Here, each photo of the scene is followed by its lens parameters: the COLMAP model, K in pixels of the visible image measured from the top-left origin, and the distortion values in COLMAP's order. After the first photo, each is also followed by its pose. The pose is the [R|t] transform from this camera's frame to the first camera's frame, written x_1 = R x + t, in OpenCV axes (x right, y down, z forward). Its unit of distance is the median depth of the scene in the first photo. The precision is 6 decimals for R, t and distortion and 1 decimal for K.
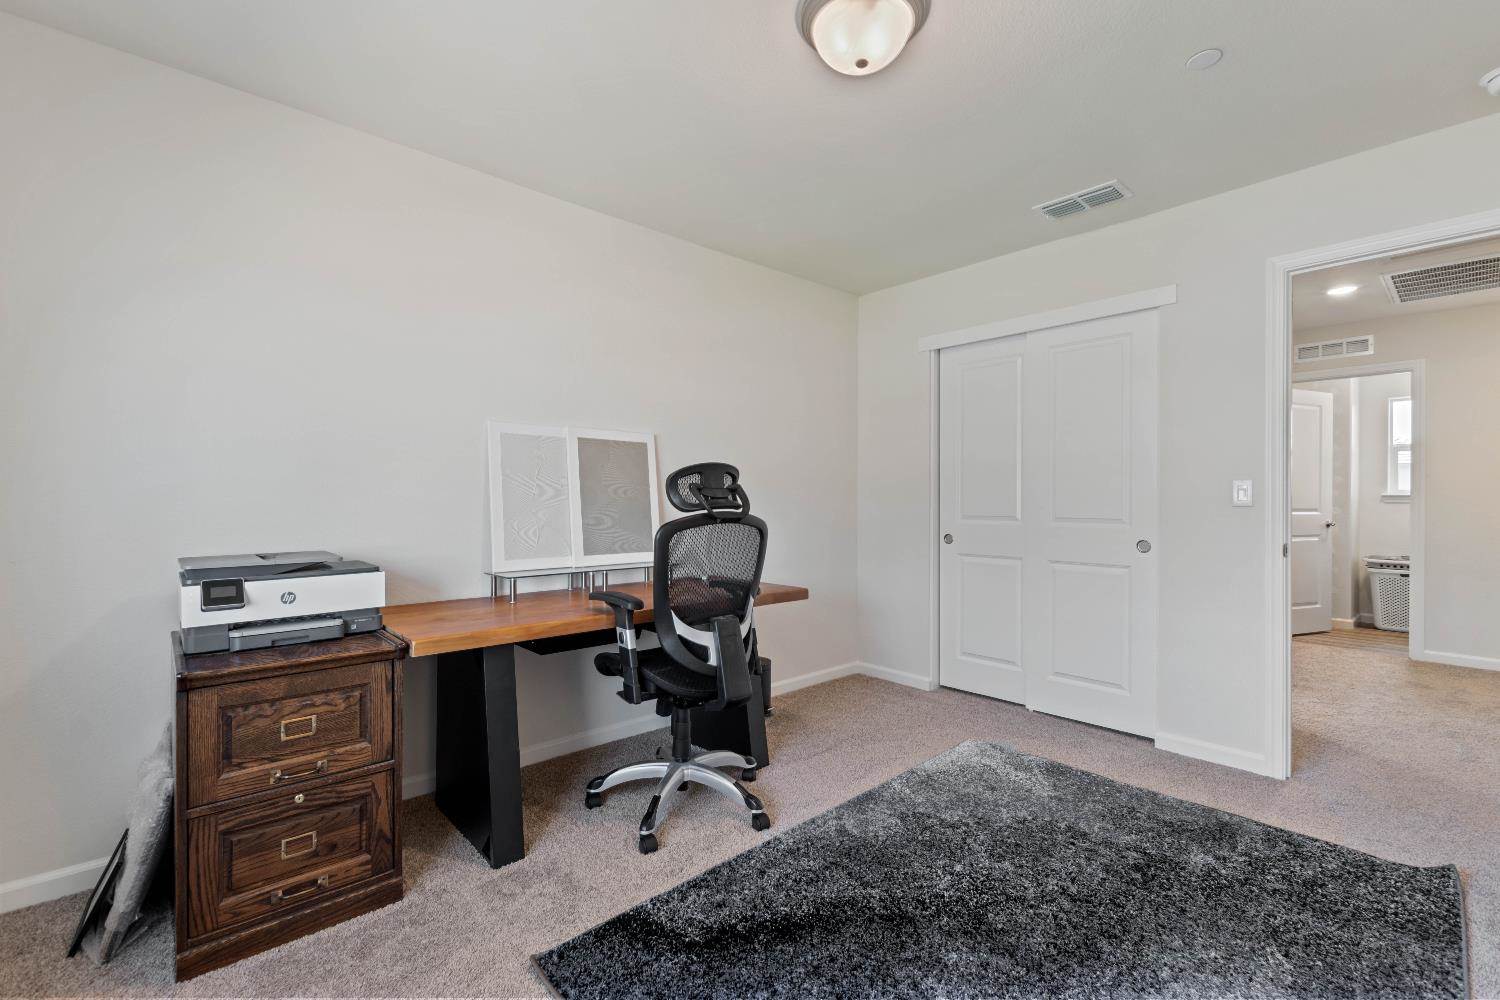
lens RADIAL K [[647.4, 0, 760.4], [0, 647.4, 495.2], [0, 0, 1]] dist [0.005239, -0.002850]
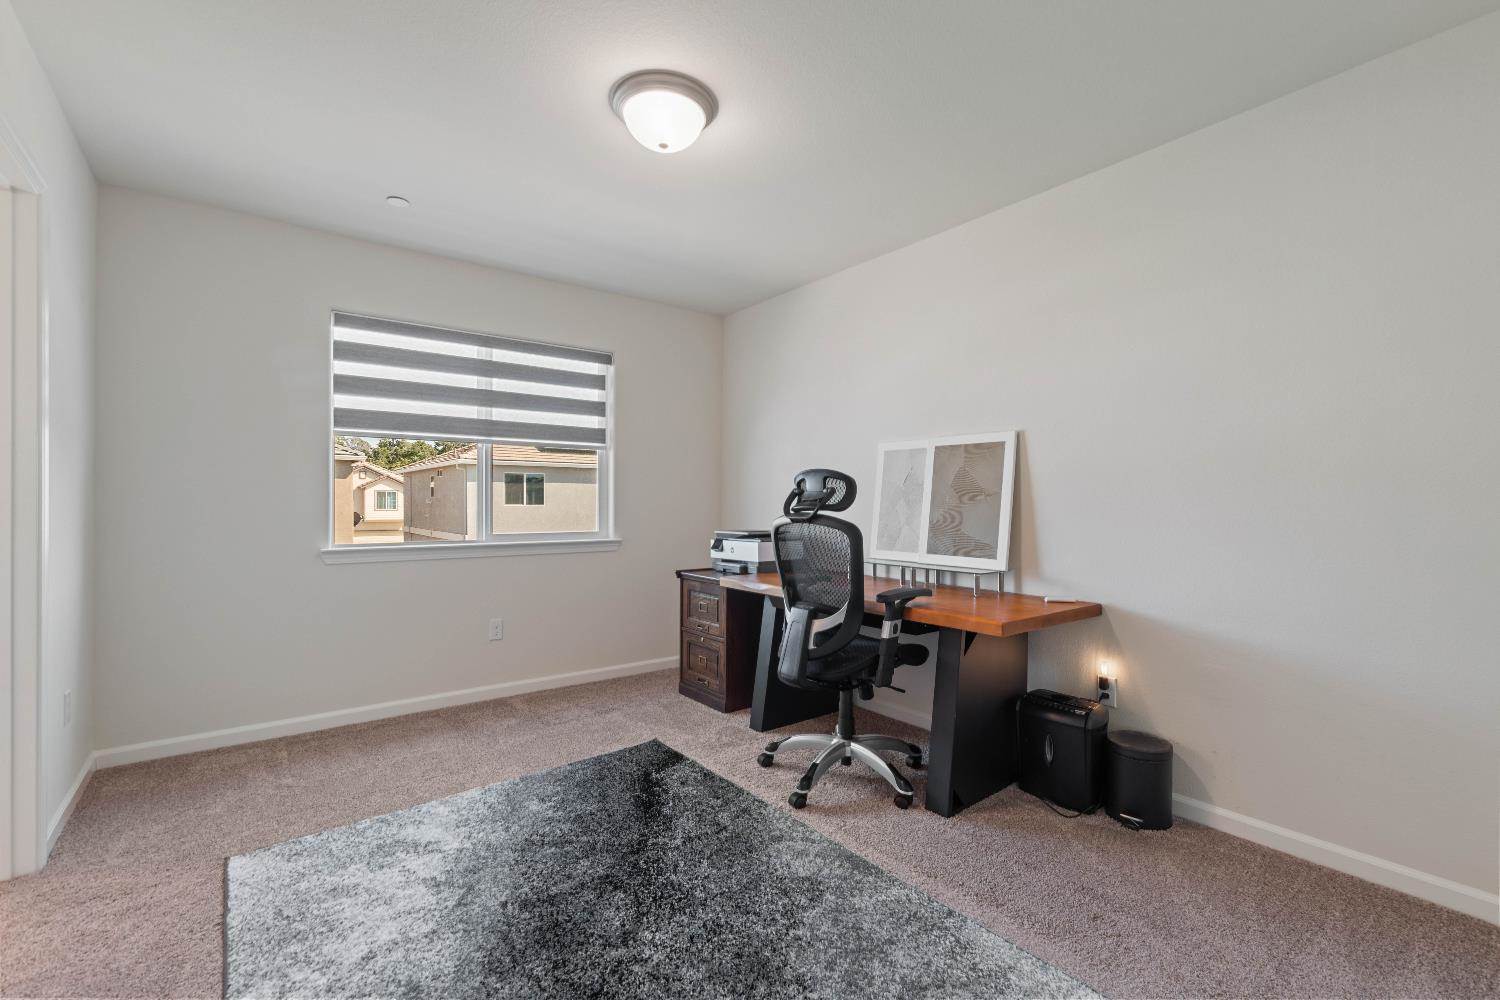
lens RADIAL K [[647.4, 0, 755.2], [0, 647.4, 504.7], [0, 0, 1]] dist [0.005239, -0.002850]
pose [[-0.083374, 0.000344, -0.996518, 1.290057], [0.002522, 0.999997, 0.000134, 0.013235], [0.996515, -0.002502, -0.083374, 1.215387]]
